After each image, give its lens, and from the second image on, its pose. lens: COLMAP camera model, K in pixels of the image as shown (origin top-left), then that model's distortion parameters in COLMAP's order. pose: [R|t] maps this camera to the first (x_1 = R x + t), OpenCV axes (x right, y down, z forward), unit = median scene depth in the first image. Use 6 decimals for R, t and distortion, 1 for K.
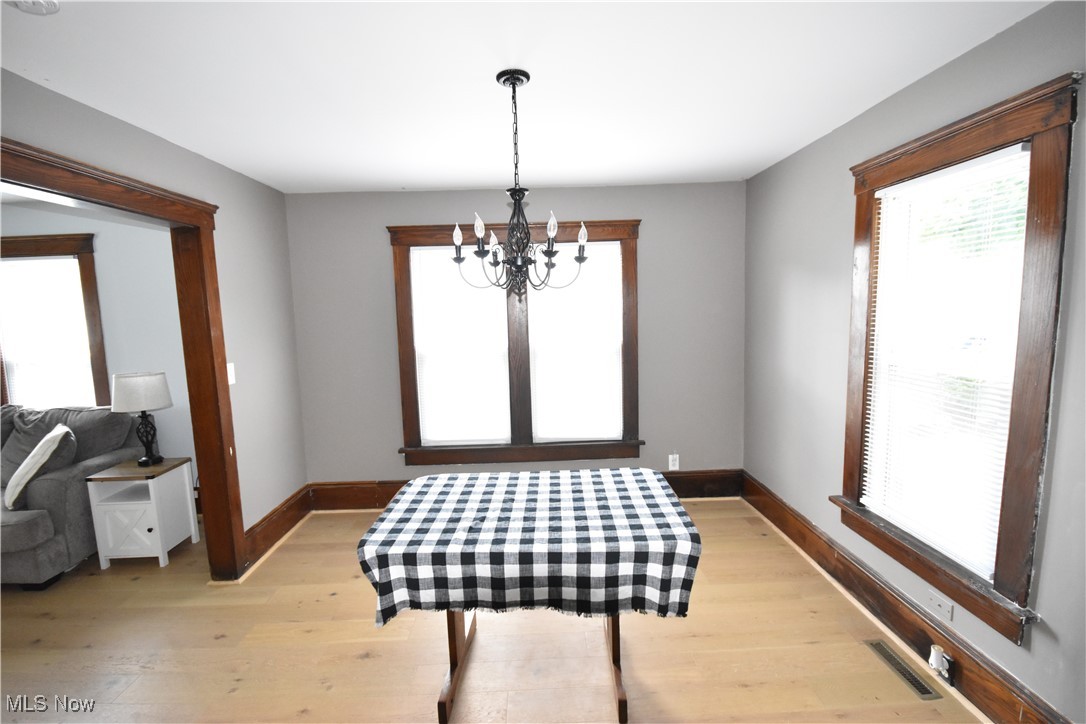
lens RADIAL K [[486.2, 0, 541.0], [0, 486.2, 359.1], [0, 0, 1]] dist [-0.004707, -0.003020]
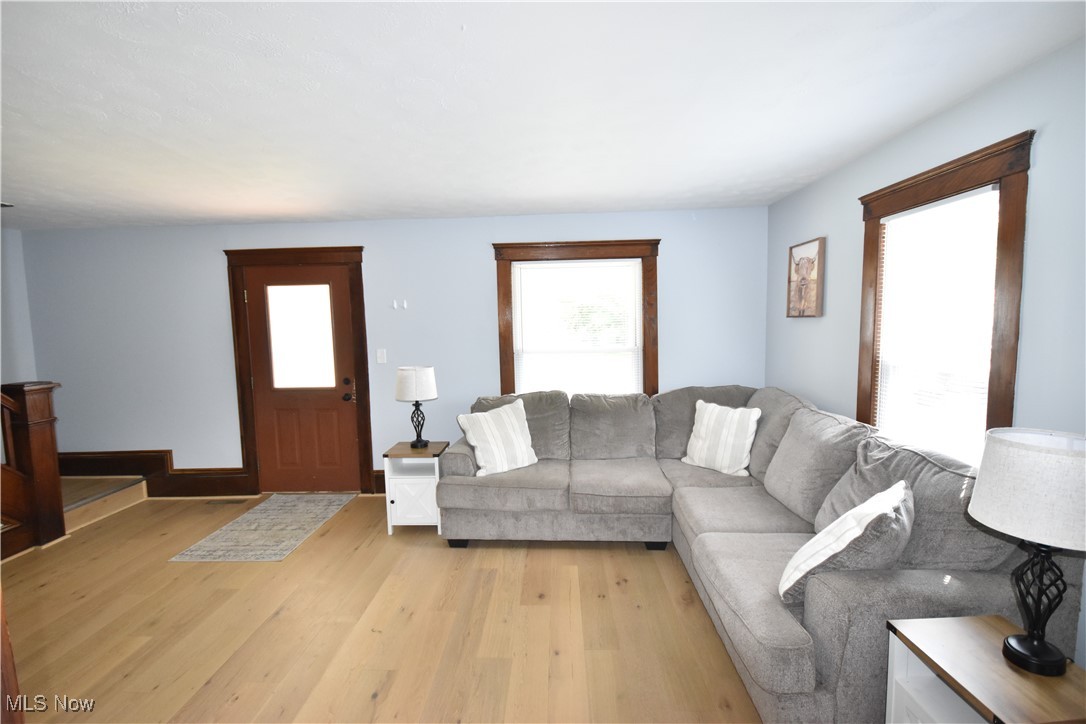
lens RADIAL K [[486.2, 0, 544.9], [0, 486.2, 352.7], [0, 0, 1]] dist [-0.004707, -0.003020]
pose [[-0.045737, 0.111660, -0.992693, -0.421778], [-0.084636, 0.989727, 0.115226, -0.051291], [0.995362, 0.089288, -0.035817, 0.588044]]
